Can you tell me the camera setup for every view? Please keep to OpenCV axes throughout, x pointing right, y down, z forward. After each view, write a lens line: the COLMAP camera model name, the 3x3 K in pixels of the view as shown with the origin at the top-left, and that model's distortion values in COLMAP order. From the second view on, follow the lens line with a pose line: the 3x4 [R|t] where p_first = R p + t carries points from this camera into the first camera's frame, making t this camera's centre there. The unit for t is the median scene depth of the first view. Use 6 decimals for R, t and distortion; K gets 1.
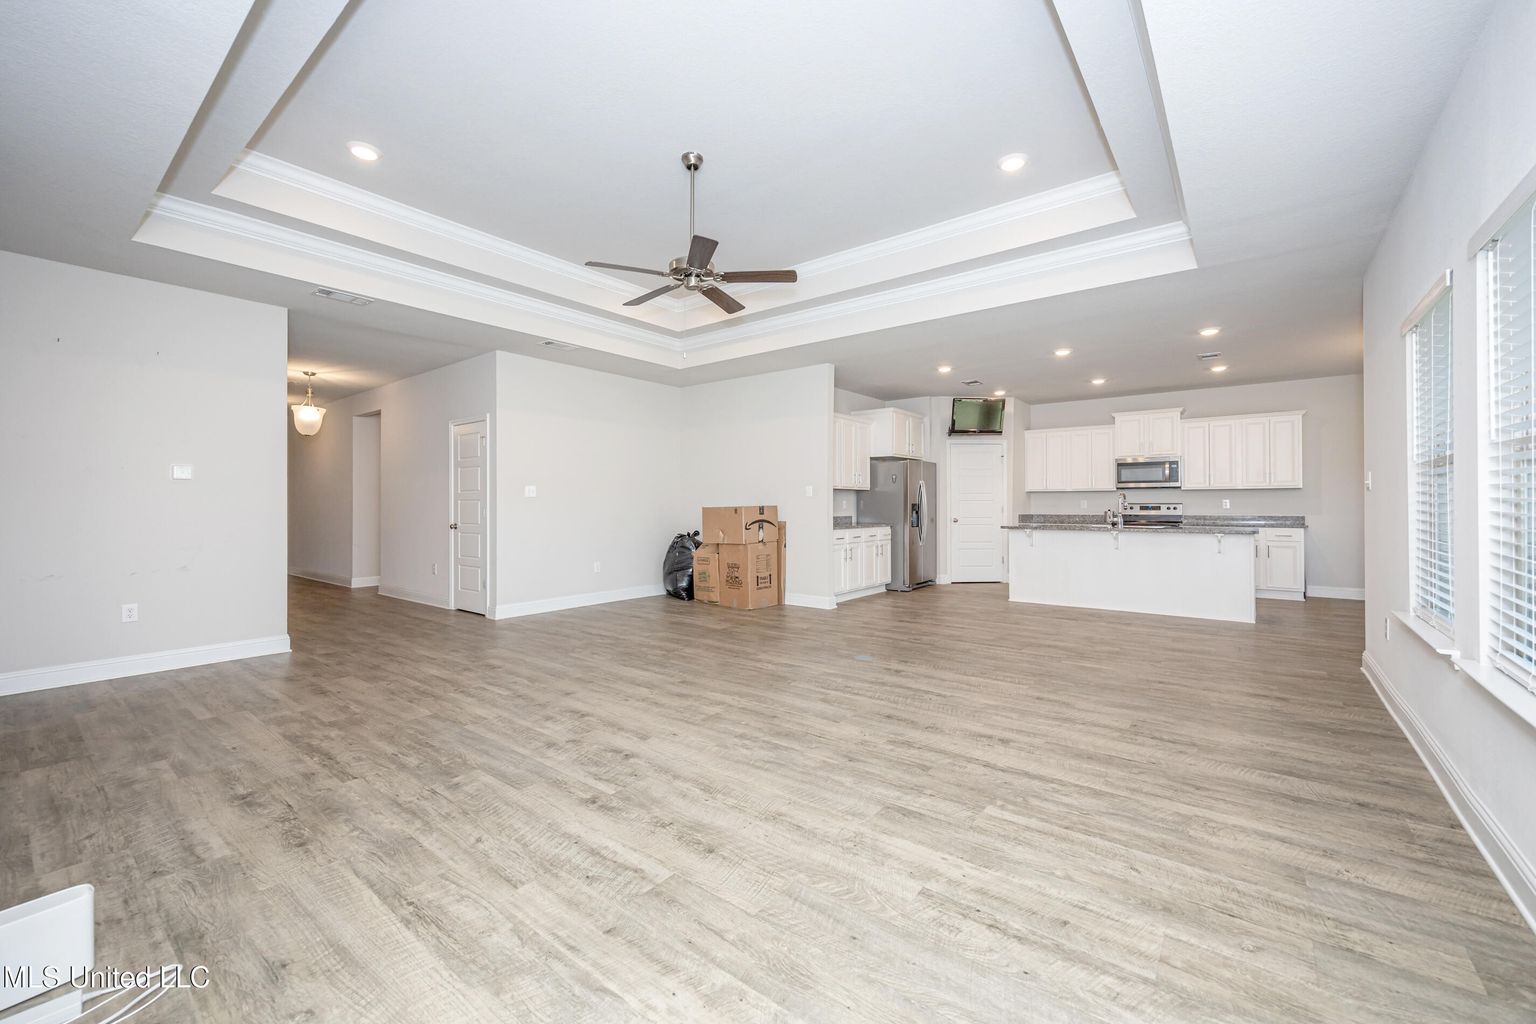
lens RADIAL K [[605.2, 0, 794.4], [0, 605.2, 502.3], [0, 0, 1]] dist [-0.001488, -0.000523]
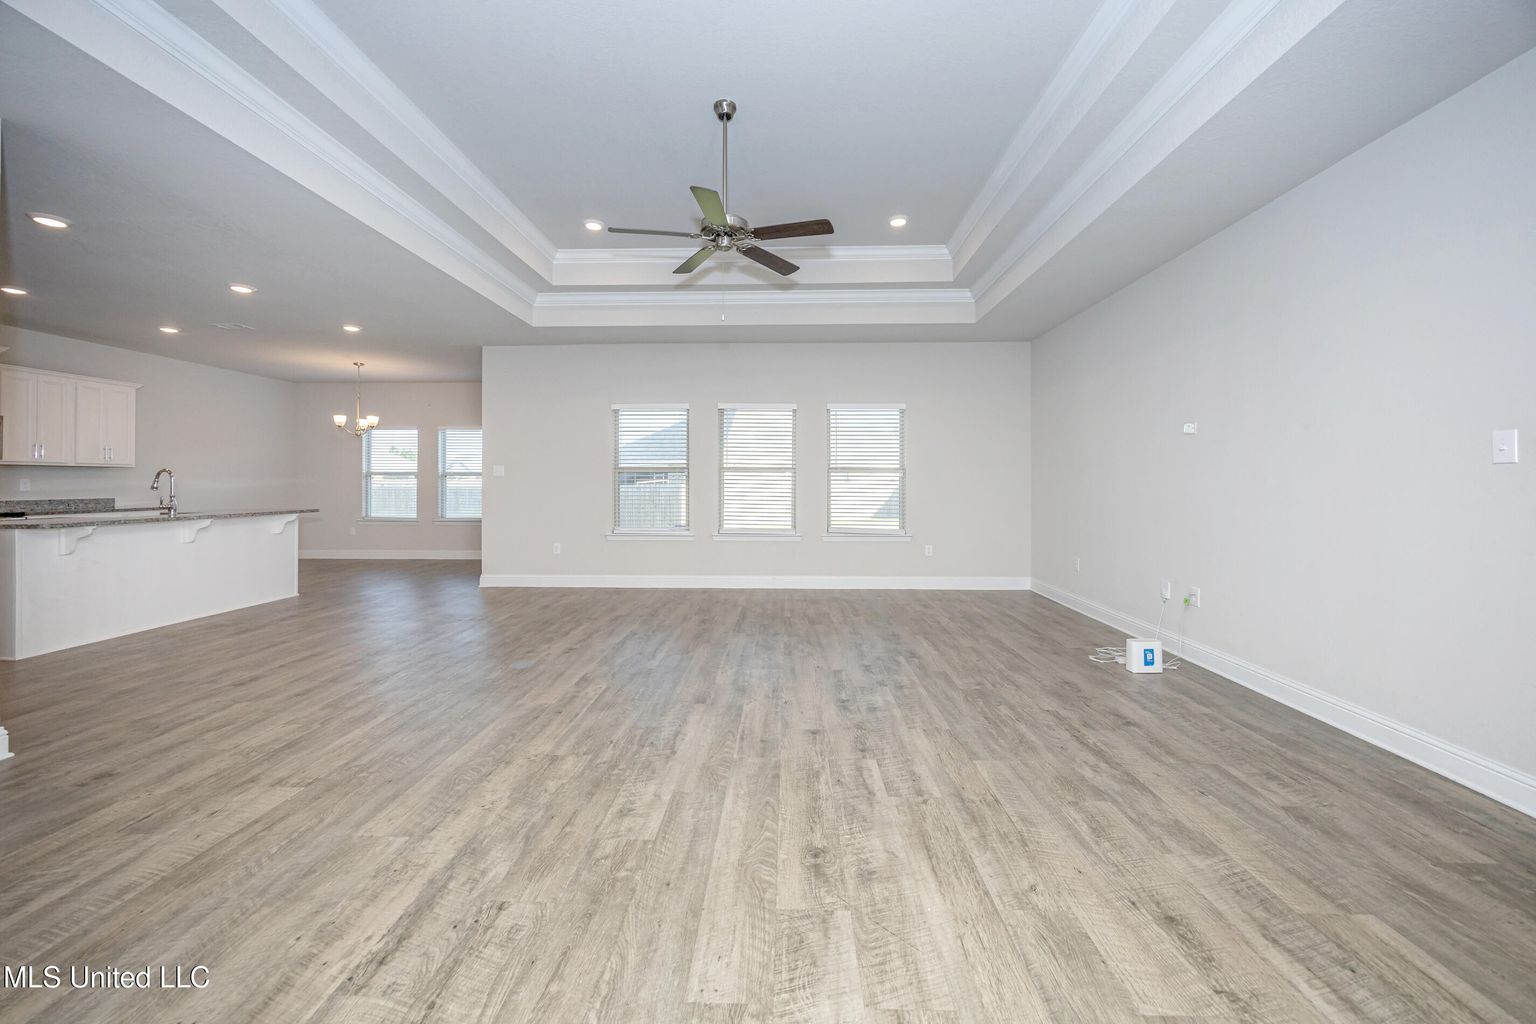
lens RADIAL K [[626.5, 0, 767.4], [0, 626.5, 479.5], [0, 0, 1]] dist [-0.000025, -0.000058]
pose [[-0.573712, 0.007938, 0.819018, -1.098480], [-0.002232, 0.999934, -0.011255, 0.007343], [-0.819054, -0.008285, -0.573657, 1.669477]]
